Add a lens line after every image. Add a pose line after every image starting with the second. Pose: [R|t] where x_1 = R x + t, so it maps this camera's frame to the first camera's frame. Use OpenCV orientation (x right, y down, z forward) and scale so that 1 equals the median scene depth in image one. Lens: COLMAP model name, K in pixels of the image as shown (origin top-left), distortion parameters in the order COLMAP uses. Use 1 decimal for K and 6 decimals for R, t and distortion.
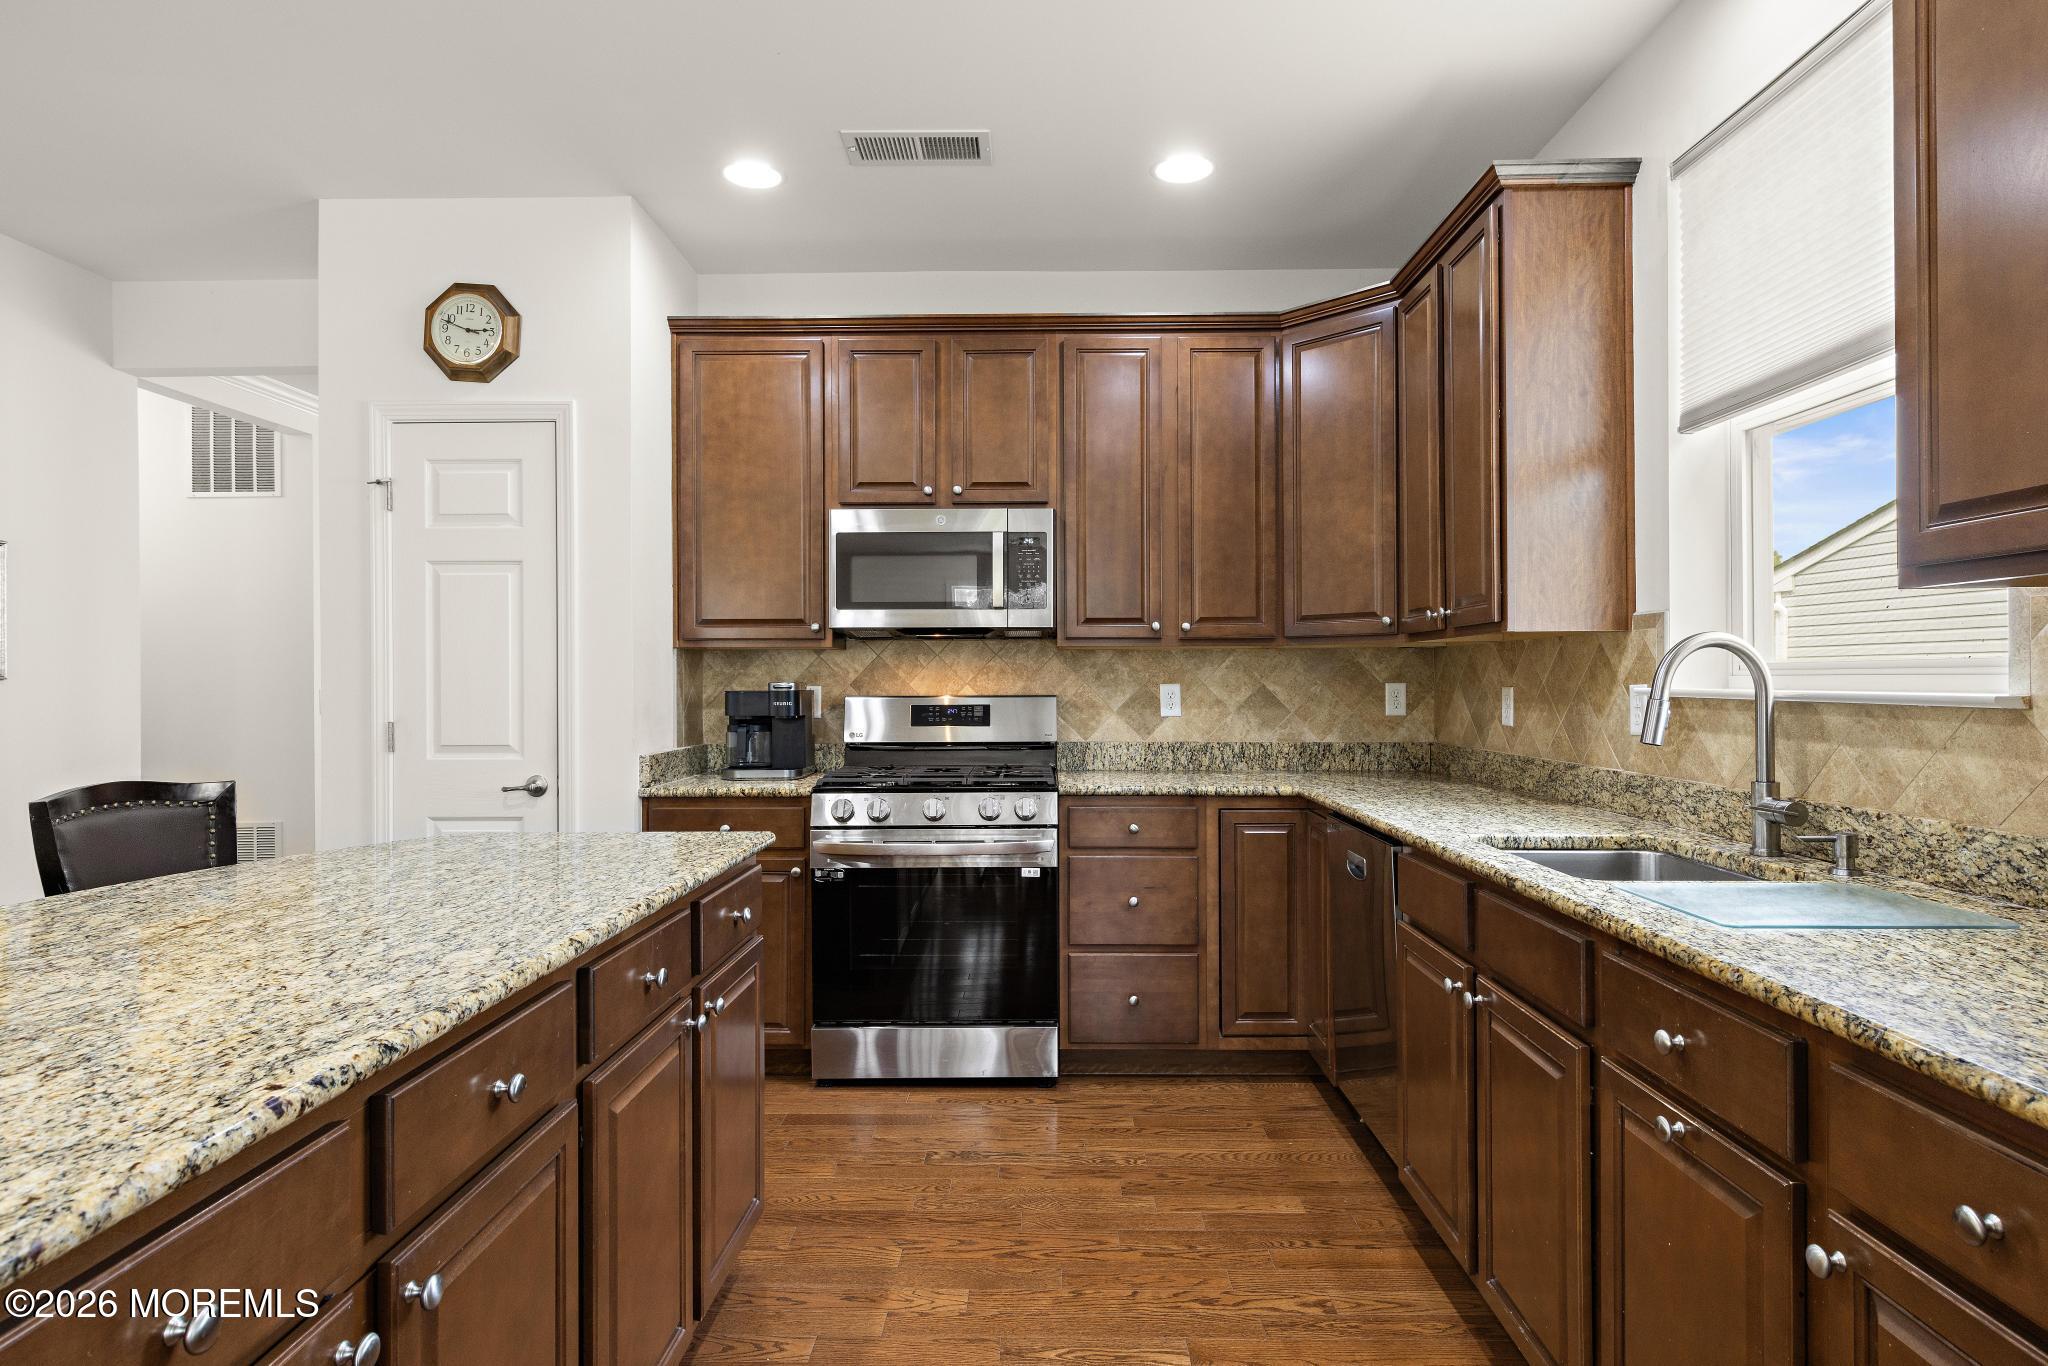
lens RADIAL K [[1106.8, 0, 1031.6], [0, 1106.8, 682.3], [0, 0, 1]] dist [0.006970, -0.002542]
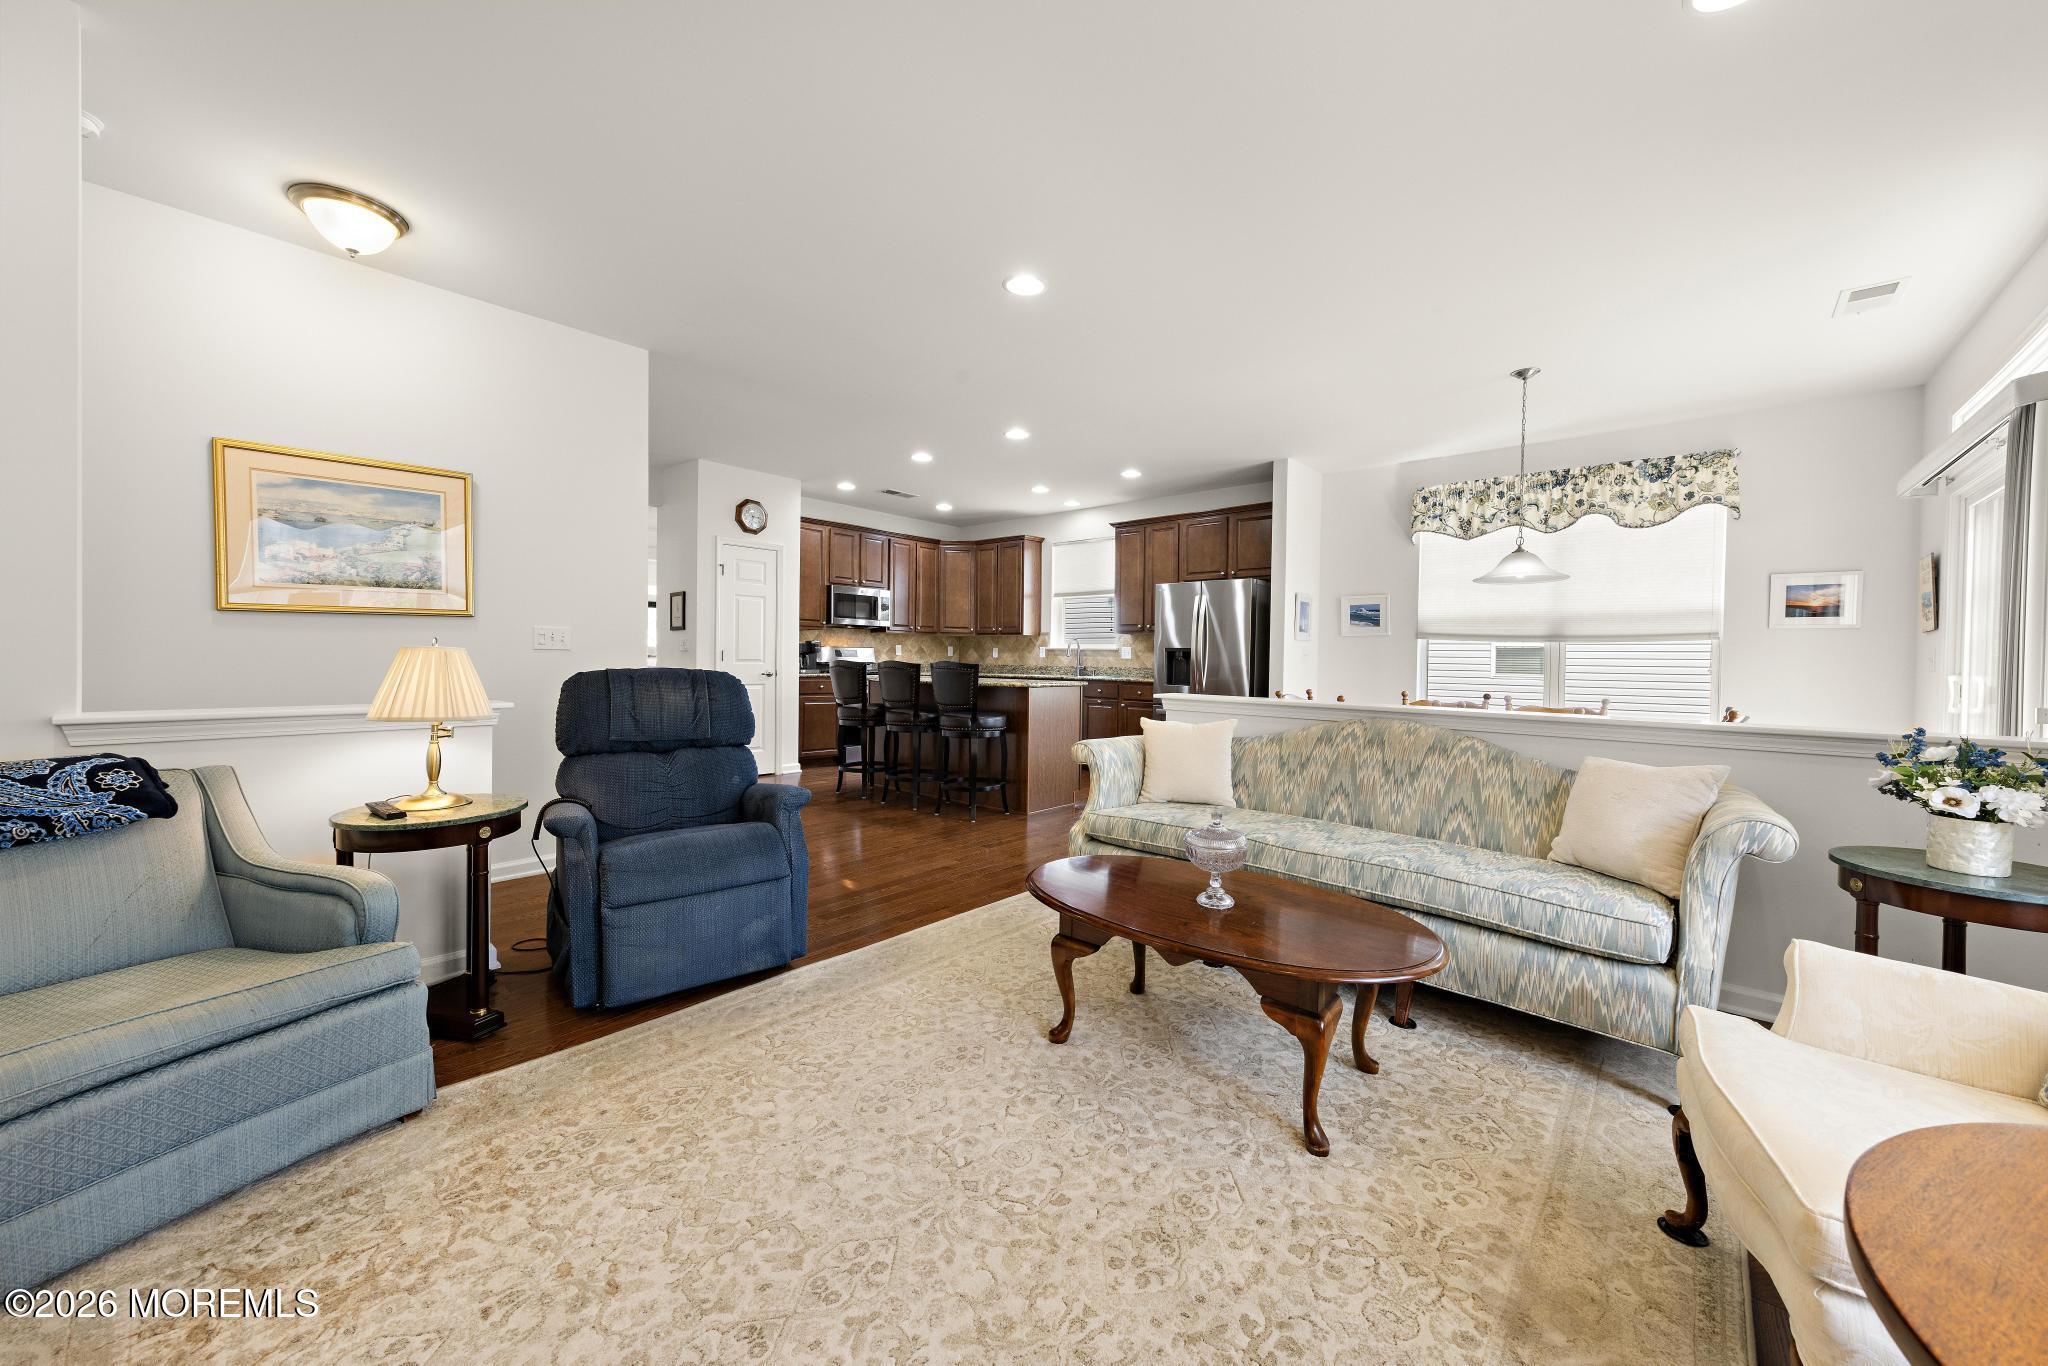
lens RADIAL K [[751.9, 0, 1031.8], [0, 751.9, 678.7], [0, 0, 1]] dist [-0.000439, 0.000054]
pose [[0.652081, -0.006502, 0.758121, -1.514474], [-0.017257, 0.999577, 0.023415, 0.049434], [-0.757953, -0.028352, 0.651693, -0.846487]]
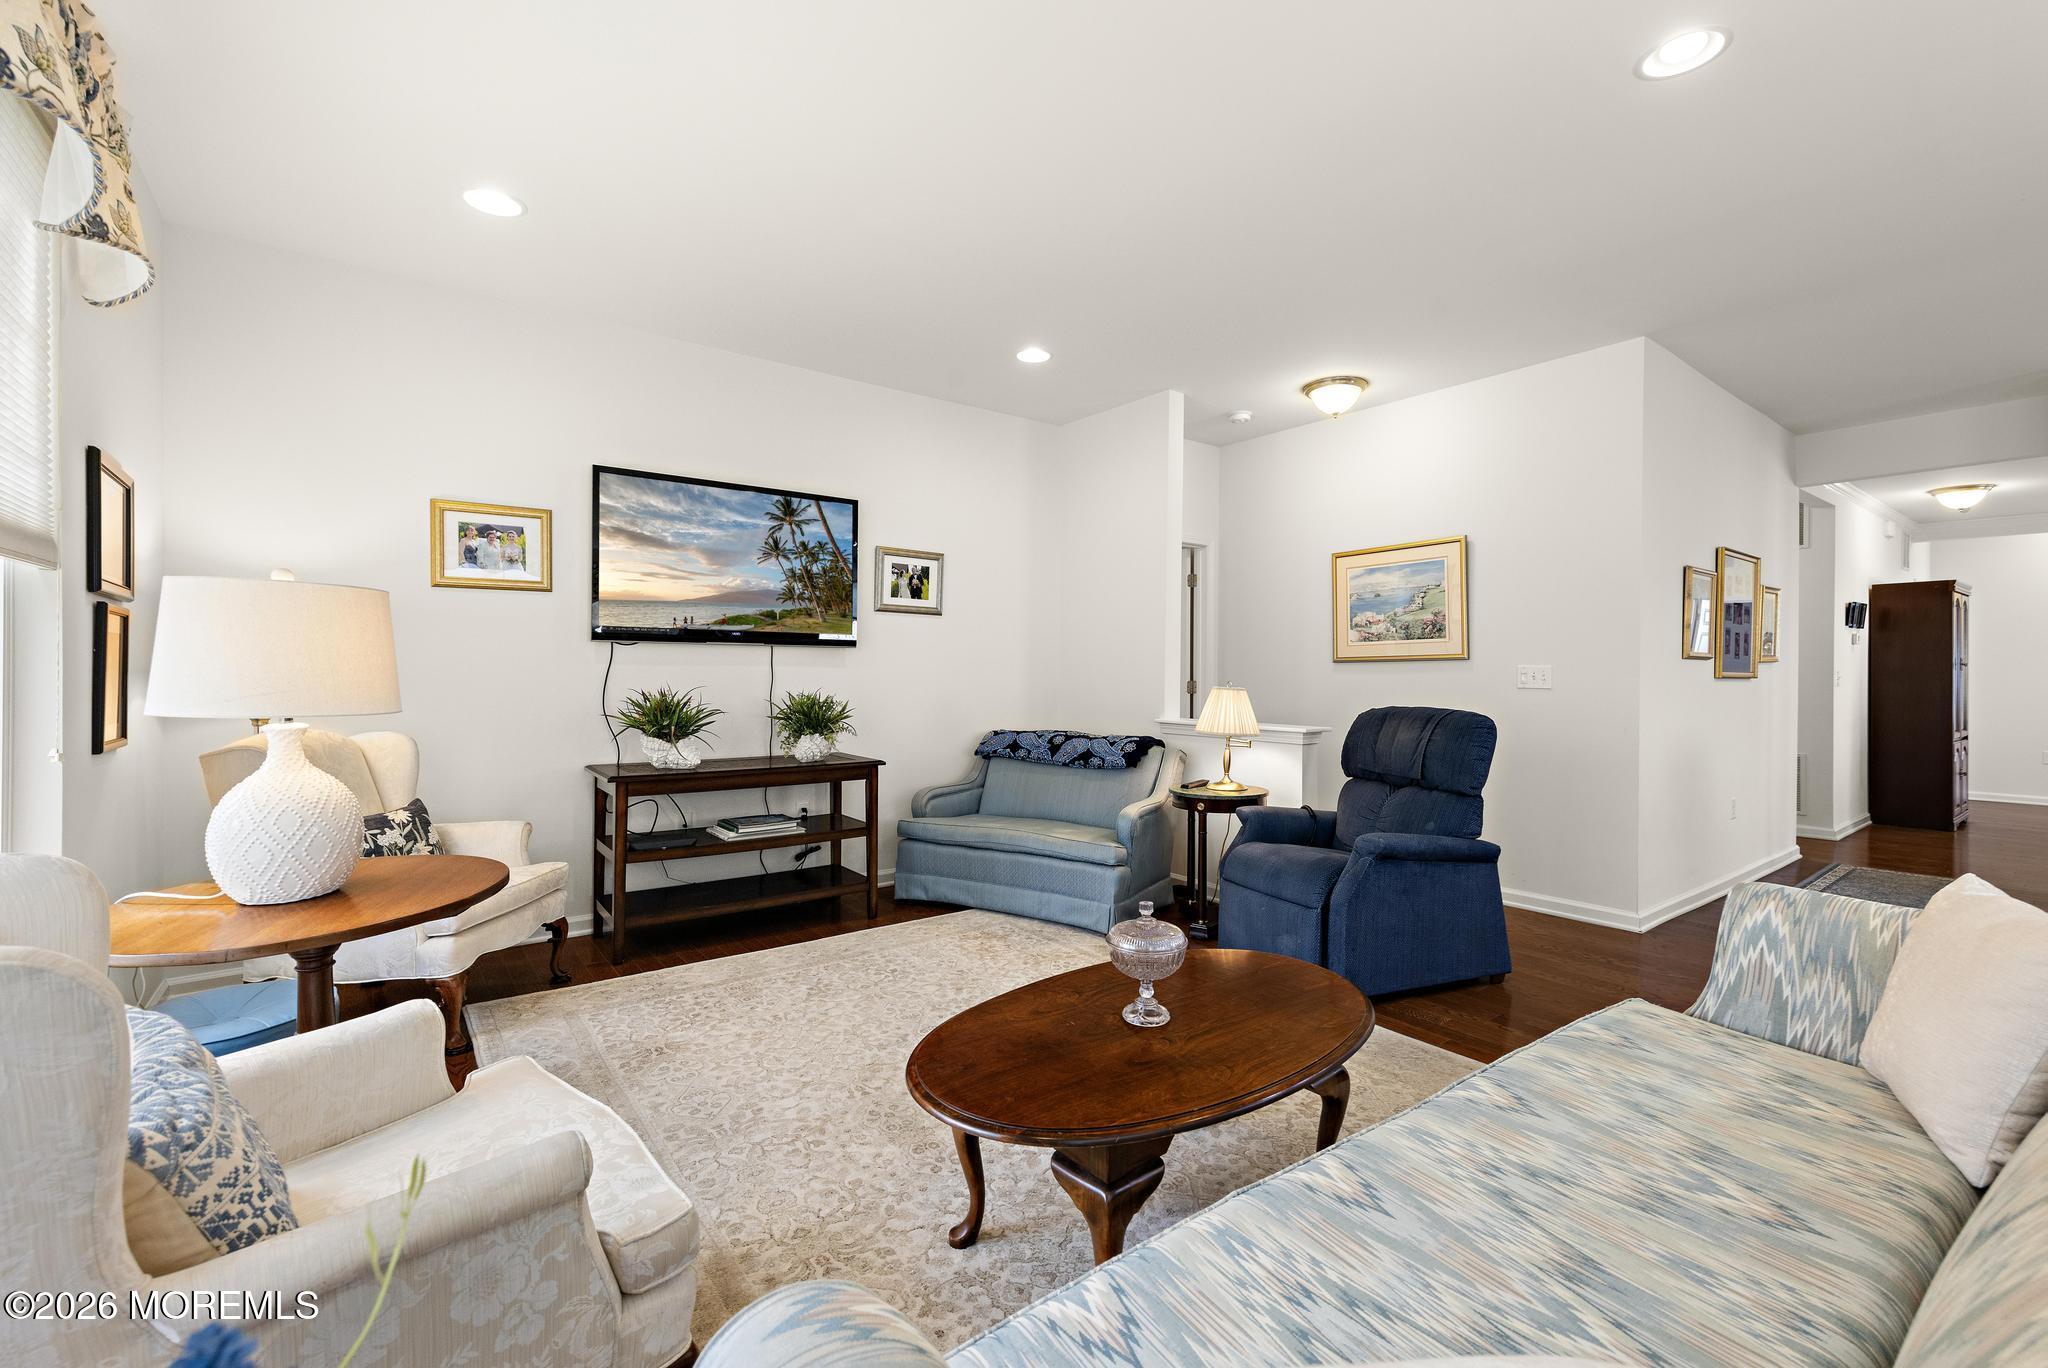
lens RADIAL K [[859.9, 0, 1032.7], [0, 859.9, 673.9], [0, 0, 1]] dist [0.008825, -0.002976]
pose [[0.622653, 0.015421, -0.782346, -0.585290], [-0.010718, 0.999880, 0.011178, 0.016016], [0.782425, 0.001425, 0.622744, -0.968667]]
